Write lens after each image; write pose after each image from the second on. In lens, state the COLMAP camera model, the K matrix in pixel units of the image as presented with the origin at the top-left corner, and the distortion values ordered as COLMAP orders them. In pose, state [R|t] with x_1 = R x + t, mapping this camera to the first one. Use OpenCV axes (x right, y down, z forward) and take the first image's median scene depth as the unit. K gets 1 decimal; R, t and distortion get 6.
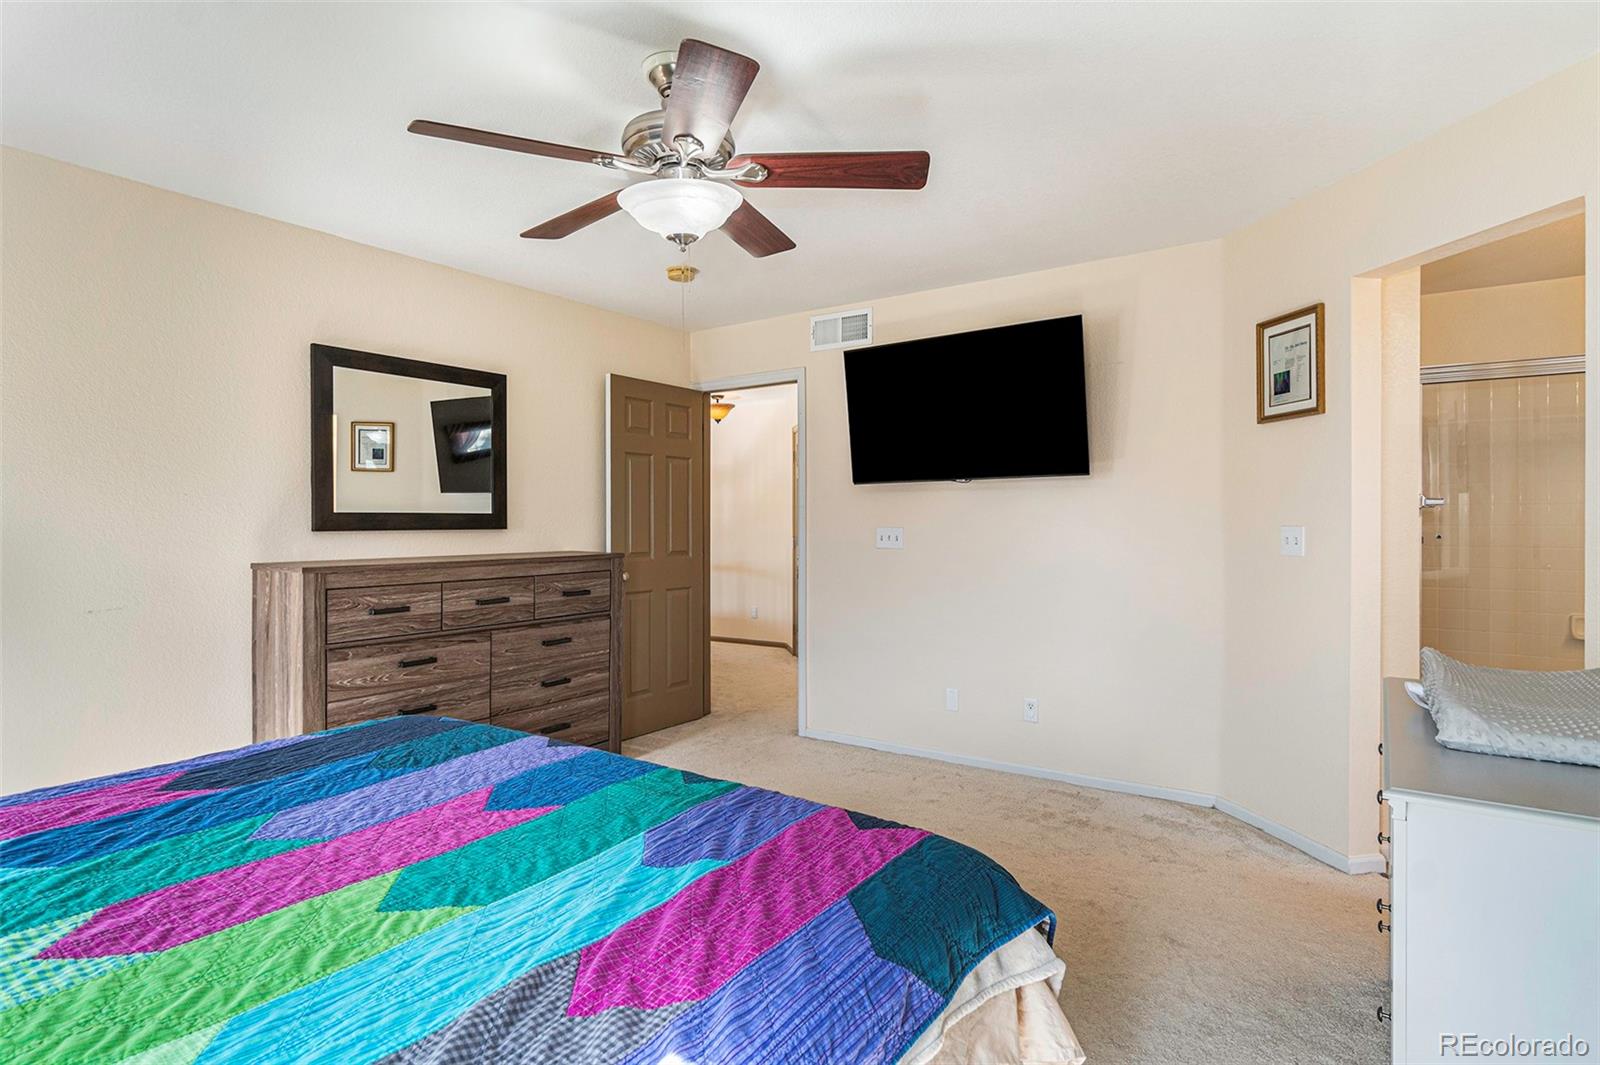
lens RADIAL K [[835.8, 0, 793.8], [0, 835.8, 529.5], [0, 0, 1]] dist [-0.001026, 0.000194]
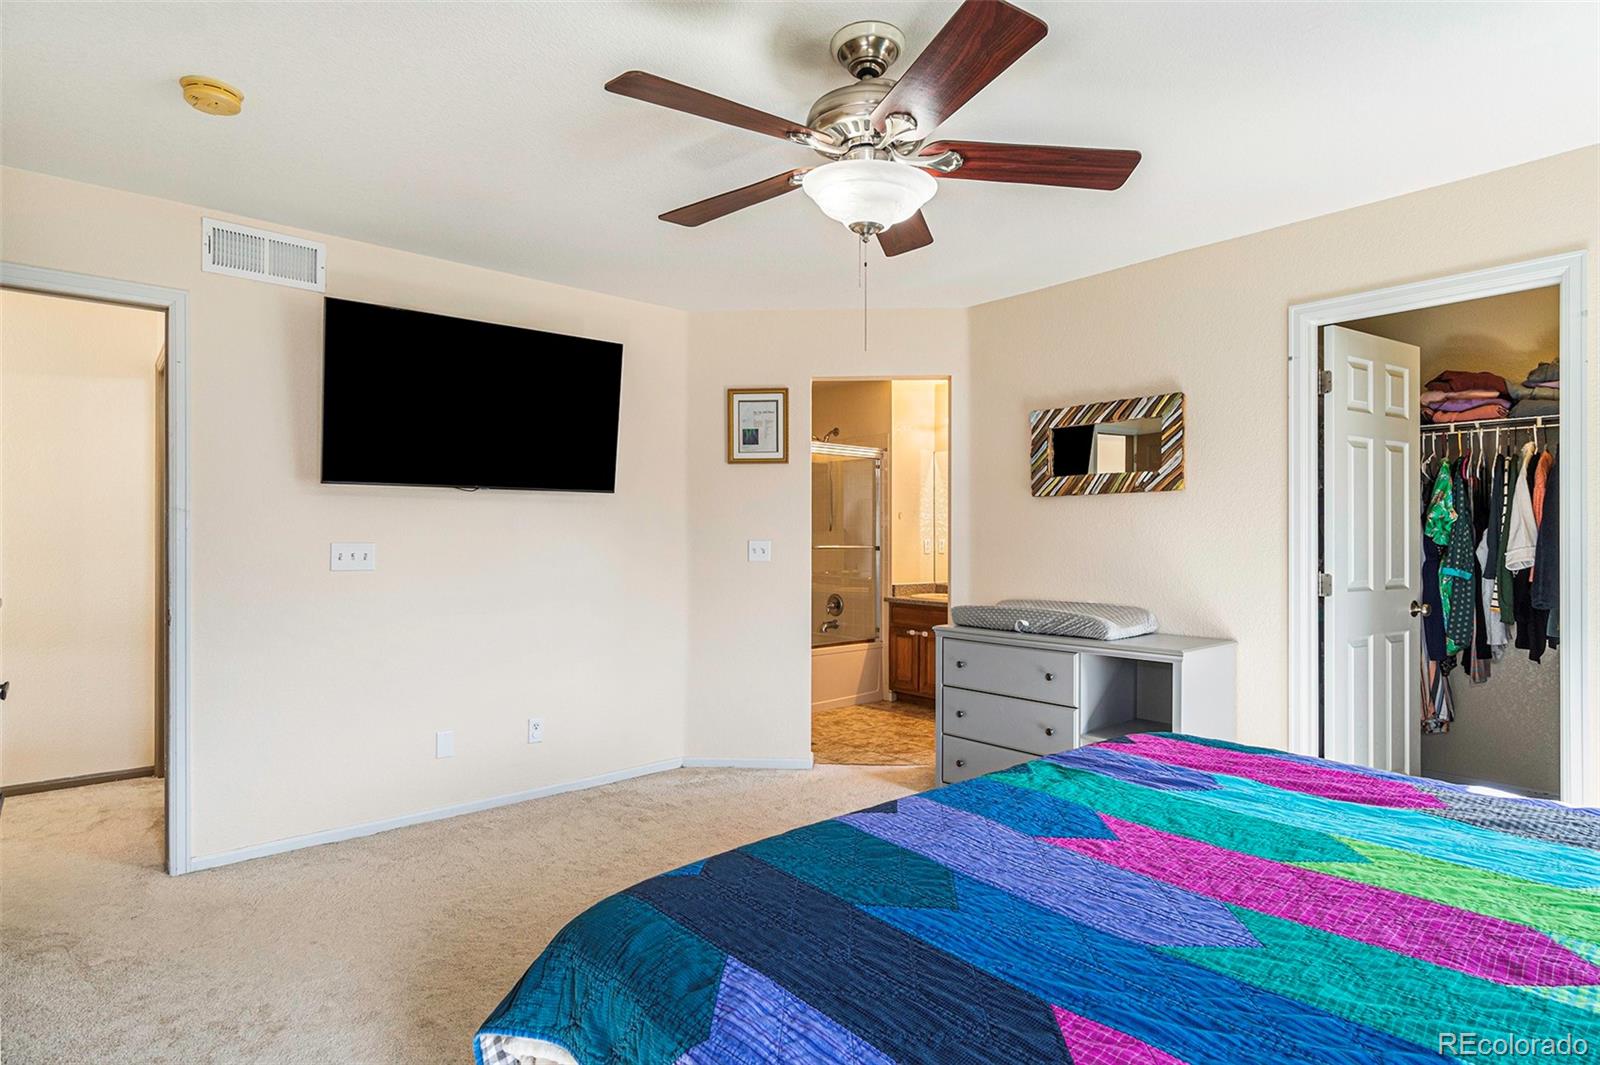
lens RADIAL K [[835.8, 0, 794.4], [0, 835.8, 536.0], [0, 0, 1]] dist [-0.001026, 0.000194]
pose [[0.235655, 0.001769, 0.971835, -0.651079], [0.002876, 0.999993, -0.002518, -0.006630], [-0.971832, 0.003388, 0.235648, 0.531620]]
